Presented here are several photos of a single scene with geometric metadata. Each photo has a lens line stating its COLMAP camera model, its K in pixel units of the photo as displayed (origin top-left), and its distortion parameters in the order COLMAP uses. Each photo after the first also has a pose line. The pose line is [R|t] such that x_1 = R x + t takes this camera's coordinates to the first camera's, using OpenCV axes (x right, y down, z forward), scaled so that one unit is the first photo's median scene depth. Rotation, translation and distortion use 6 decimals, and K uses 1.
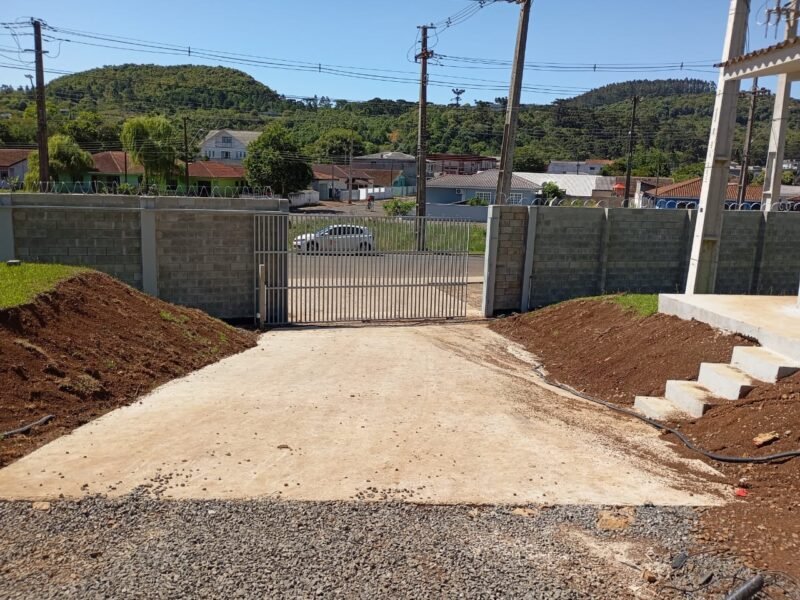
lens RADIAL K [[667.3, 0, 401.3], [0, 667.3, 299.1], [0, 0, 1]] dist [0.057005, -0.059784]
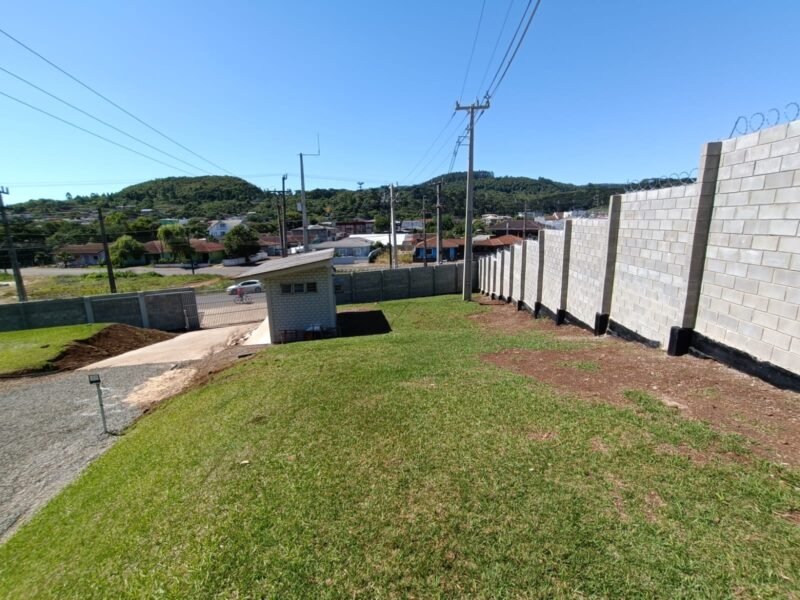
lens RADIAL K [[362.9, 0, 401.9], [0, 362.9, 297.7], [0, 0, 1]] dist [-0.008421, 0.003550]
pose [[0.983480, -0.097640, 0.152427, 0.101221], [0.095676, 0.995208, 0.020183, -0.009390], [-0.153668, -0.005266, 0.988109, -0.149903]]
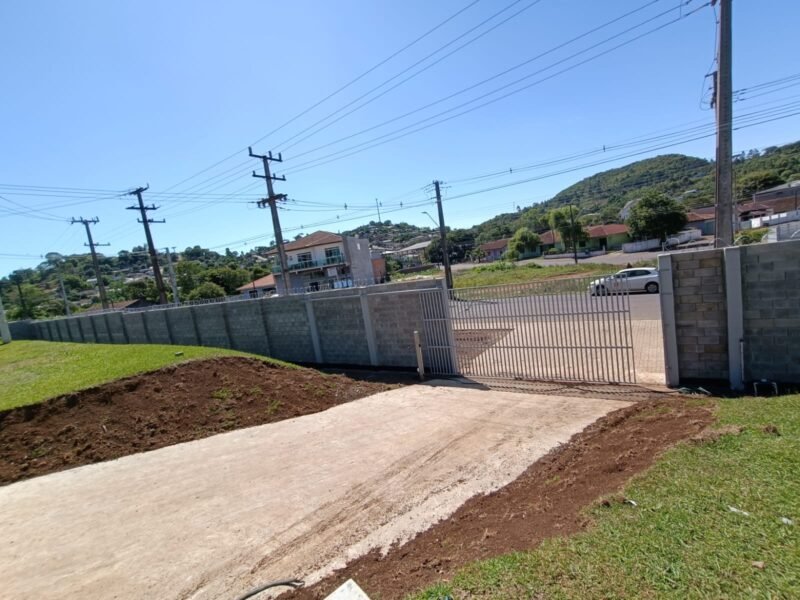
lens RADIAL K [[362.9, 0, 398.3], [0, 362.9, 299.0], [0, 0, 1]] dist [-0.008421, 0.003550]
pose [[0.613463, -0.045470, -0.788413, 0.067071], [0.028596, 0.998965, -0.035363, -0.018233], [0.789206, -0.000851, 0.614129, 0.107131]]
